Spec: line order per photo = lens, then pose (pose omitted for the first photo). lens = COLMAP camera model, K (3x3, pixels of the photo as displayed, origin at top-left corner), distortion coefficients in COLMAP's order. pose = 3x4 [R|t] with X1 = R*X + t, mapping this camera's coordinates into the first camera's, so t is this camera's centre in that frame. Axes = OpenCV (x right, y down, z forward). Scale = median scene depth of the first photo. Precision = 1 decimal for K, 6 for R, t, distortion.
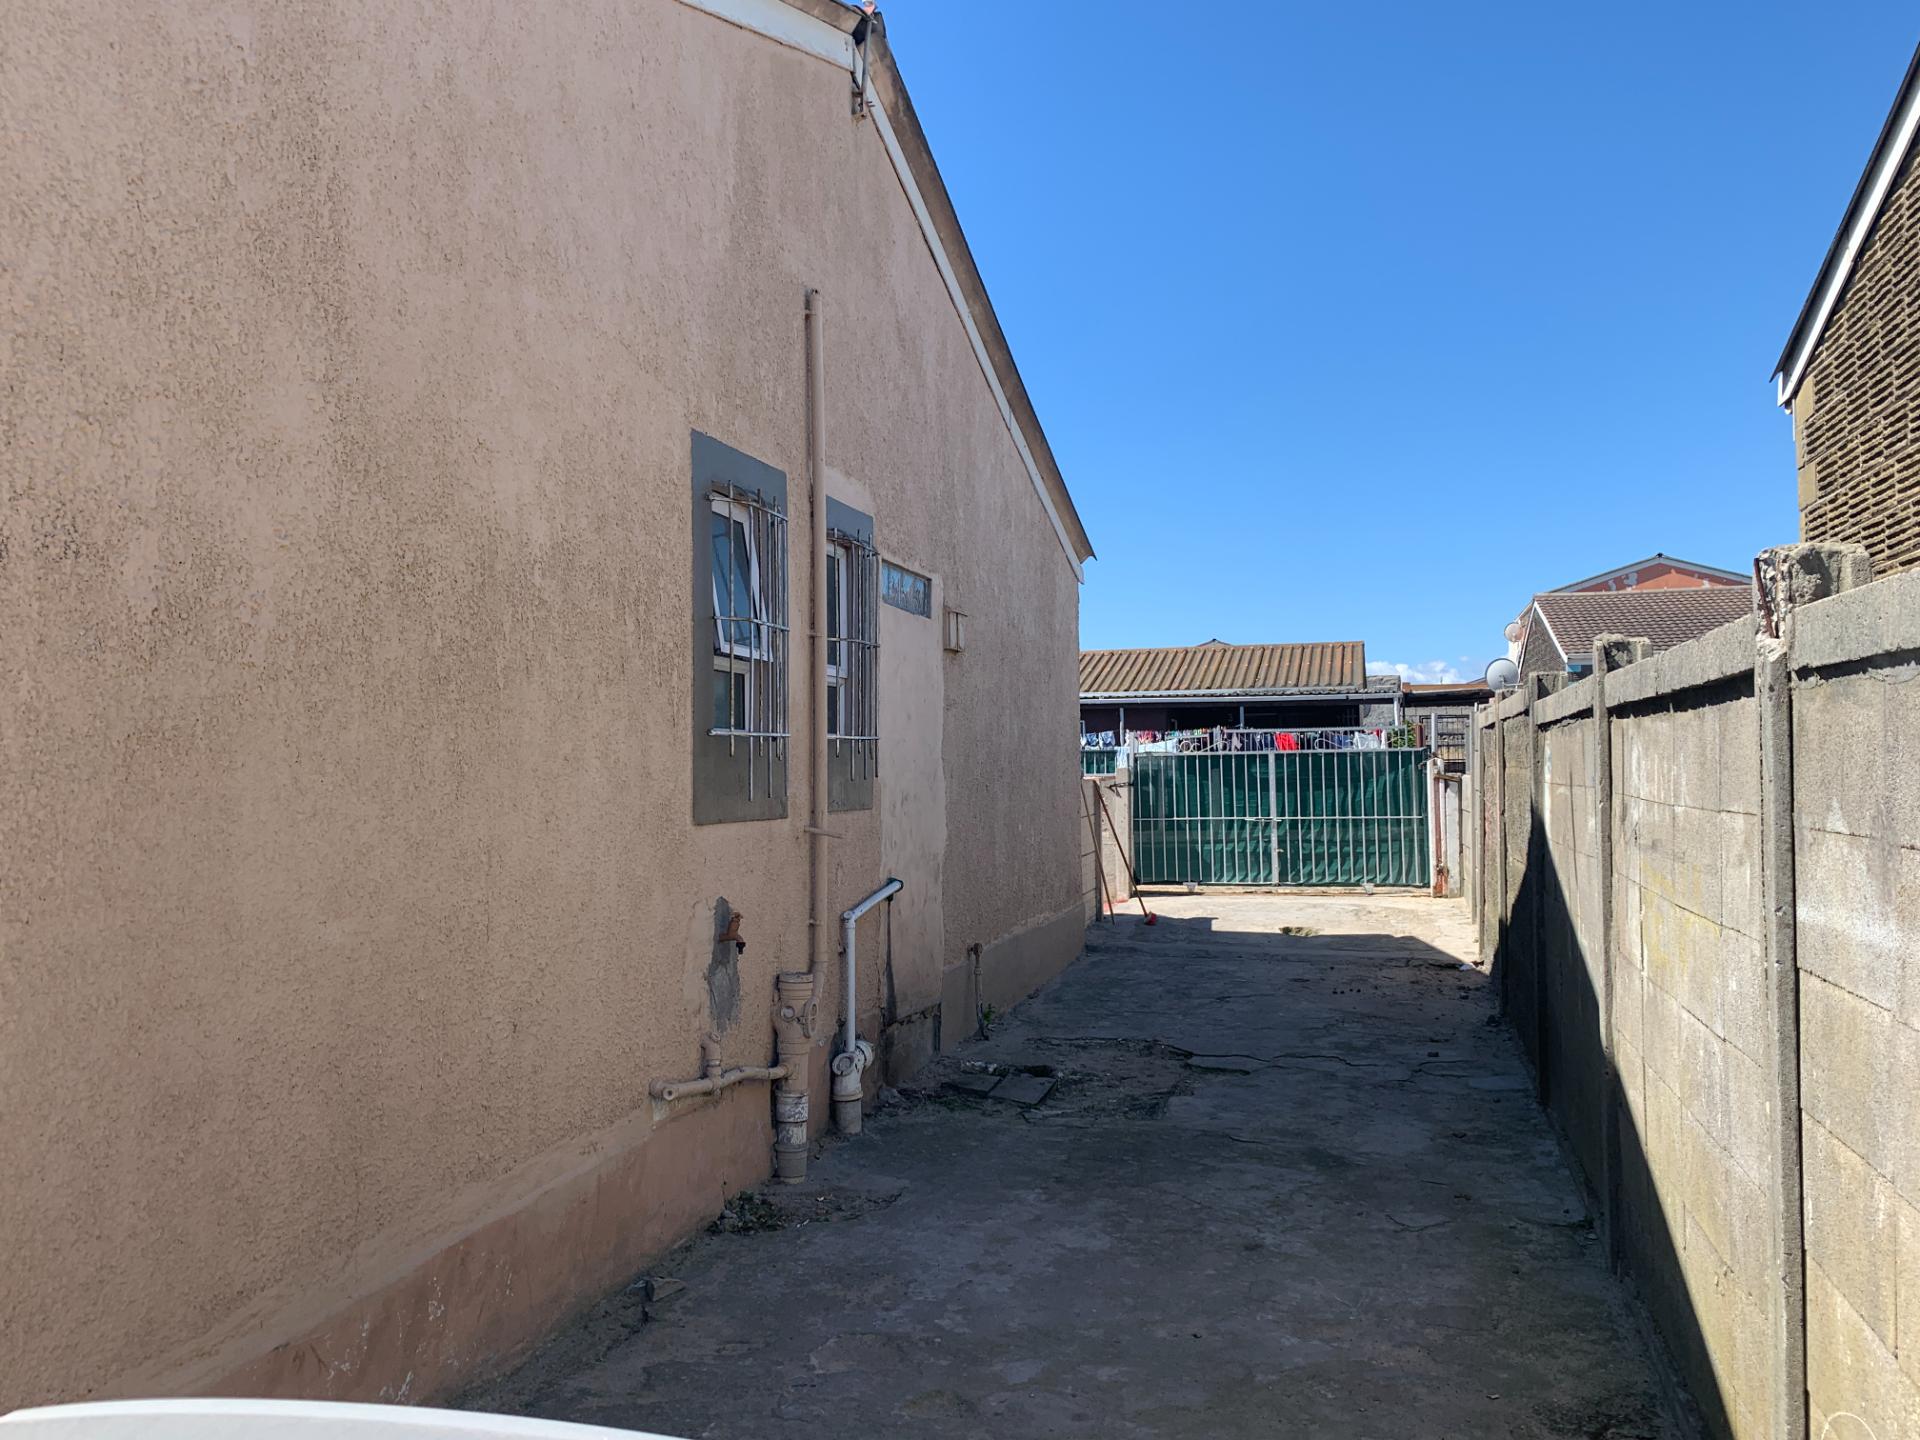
lens RADIAL K [[1487.8, 0, 954.0], [0, 1487.8, 757.4], [0, 0, 1]] dist [0.009340, -0.001329]
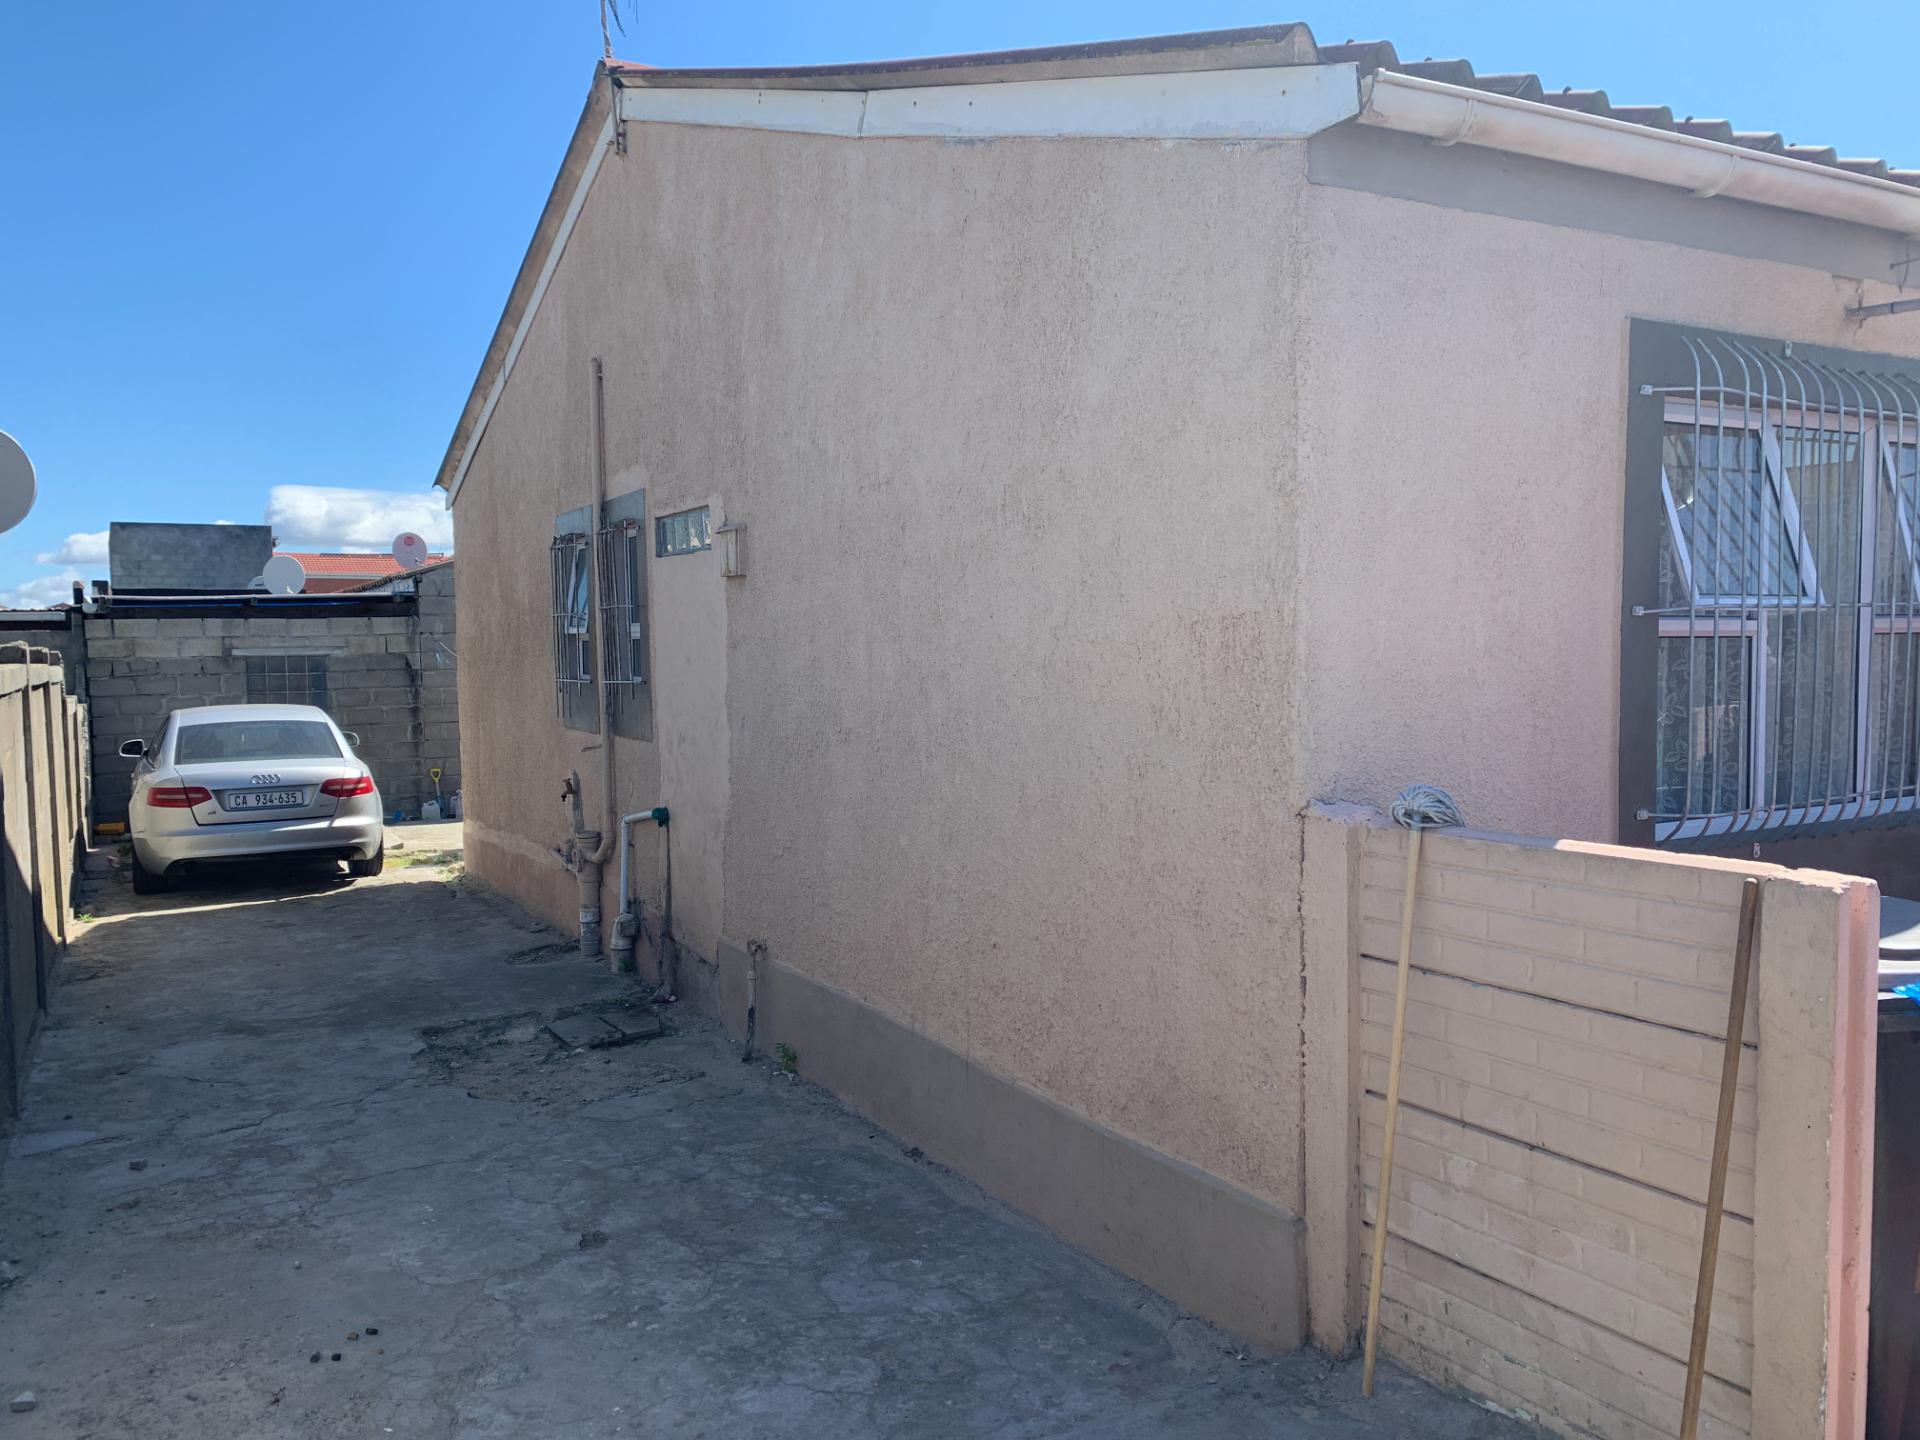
lens RADIAL K [[1487.8, 0, 954.0], [0, 1487.8, 757.4], [0, 0, 1]] dist [0.009340, -0.001329]
pose [[-0.709990, 0.076596, -0.700034, 0.568341], [0.026198, 0.996252, 0.082437, -0.041118], [0.703724, 0.040190, -0.709335, 1.899175]]
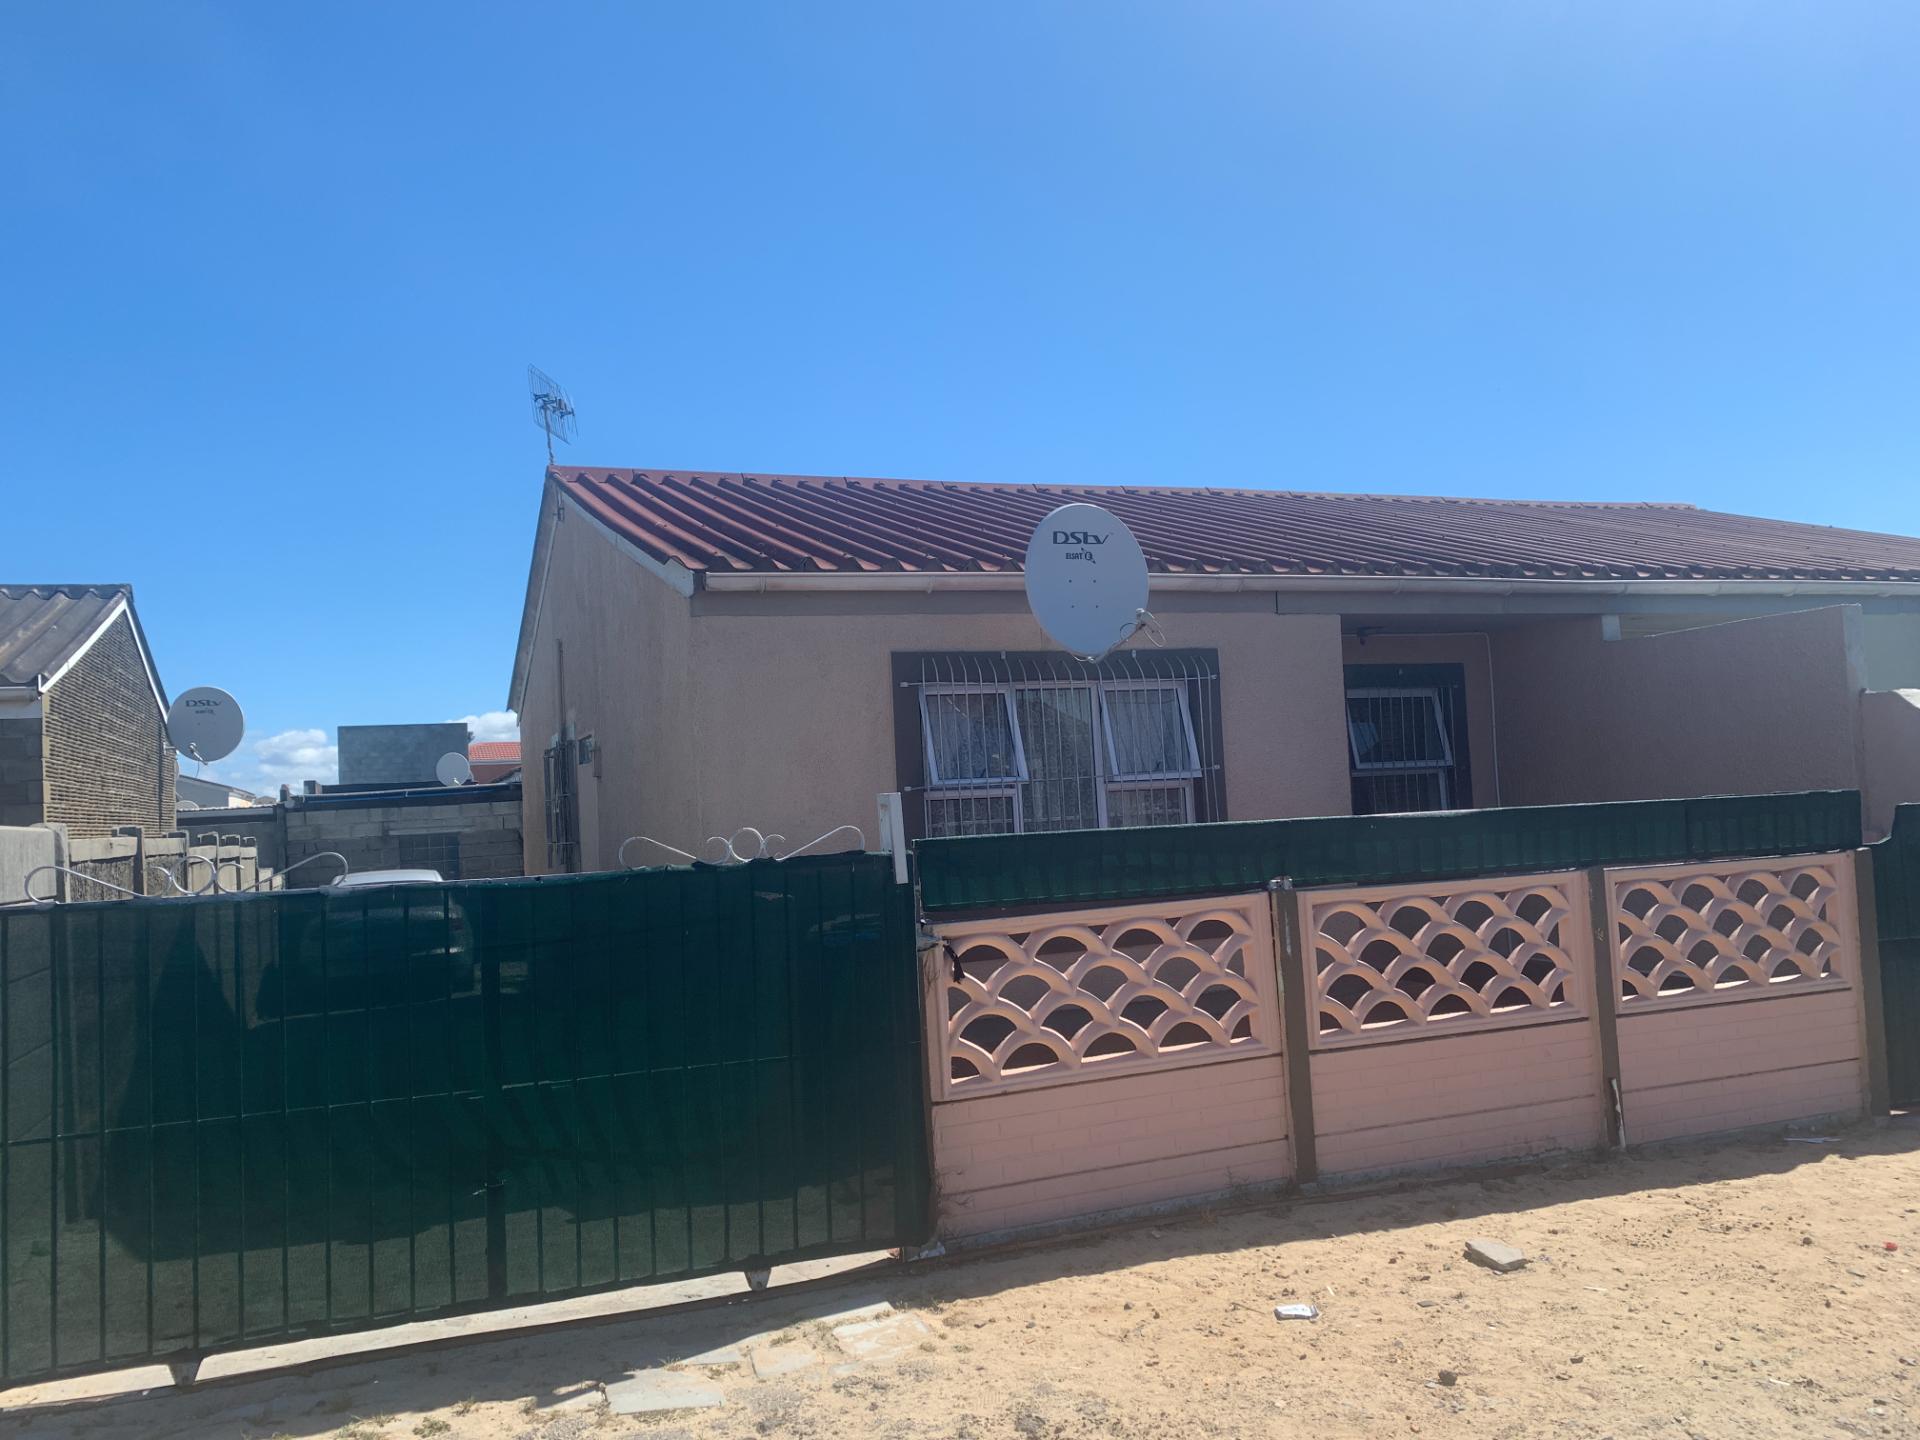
lens RADIAL K [[1456.1, 0, 960.0], [0, 1456.1, 720.0], [0, 0, 1]] dist [0.038367, -0.041588]
pose [[-0.789634, 0.018807, -0.613290, 0.648196], [0.066034, 0.996330, -0.054468, -0.032431], [0.610015, -0.083508, -0.787977, 2.564077]]
